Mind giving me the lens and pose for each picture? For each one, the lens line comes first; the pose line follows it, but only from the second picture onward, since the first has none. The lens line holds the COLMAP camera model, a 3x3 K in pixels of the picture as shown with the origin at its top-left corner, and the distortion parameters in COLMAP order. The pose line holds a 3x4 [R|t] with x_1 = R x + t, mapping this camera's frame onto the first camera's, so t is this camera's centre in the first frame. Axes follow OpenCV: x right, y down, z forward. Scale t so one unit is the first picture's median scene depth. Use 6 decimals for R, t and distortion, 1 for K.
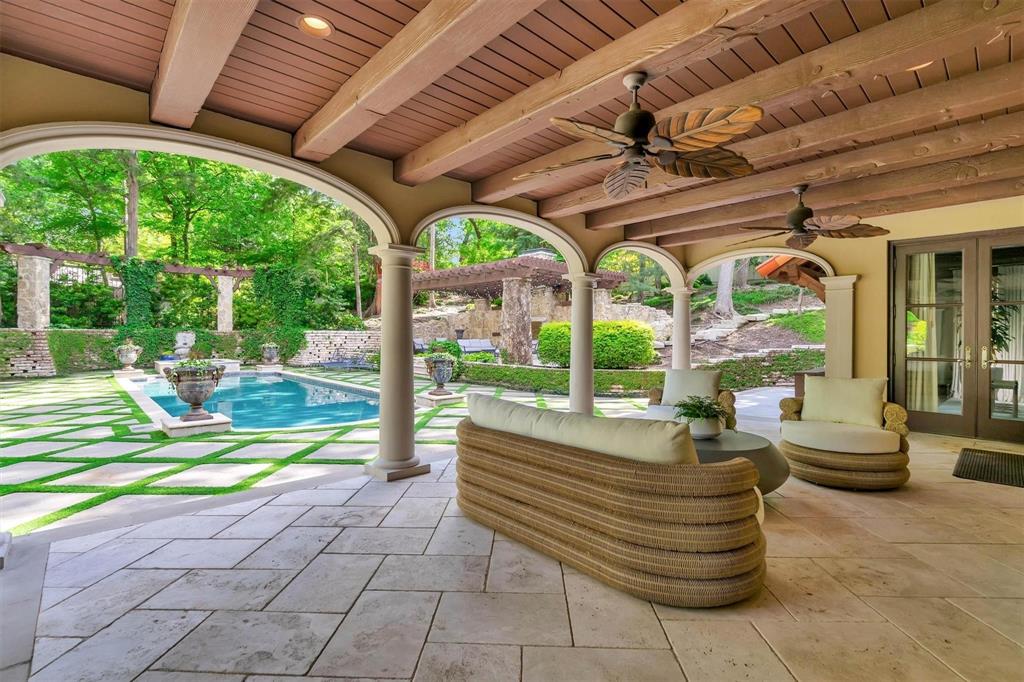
lens RADIAL K [[470.1, 0, 511.3], [0, 470.1, 344.1], [0, 0, 1]] dist [0.001520, 0.000772]
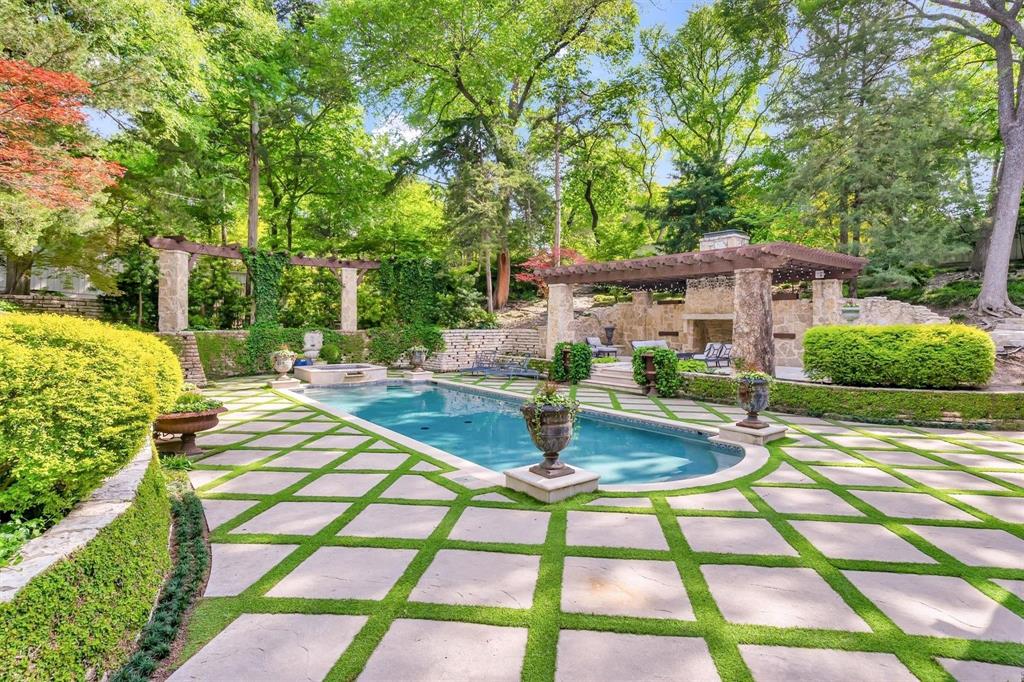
lens RADIAL K [[518.4, 0, 512.7], [0, 518.4, 332.9], [0, 0, 1]] dist [0.005074, 0.000527]
pose [[0.995835, -0.001170, -0.091170, -0.236546], [0.001042, 0.999998, -0.001448, -0.022972], [0.091172, 0.001347, 0.995834, 0.061473]]
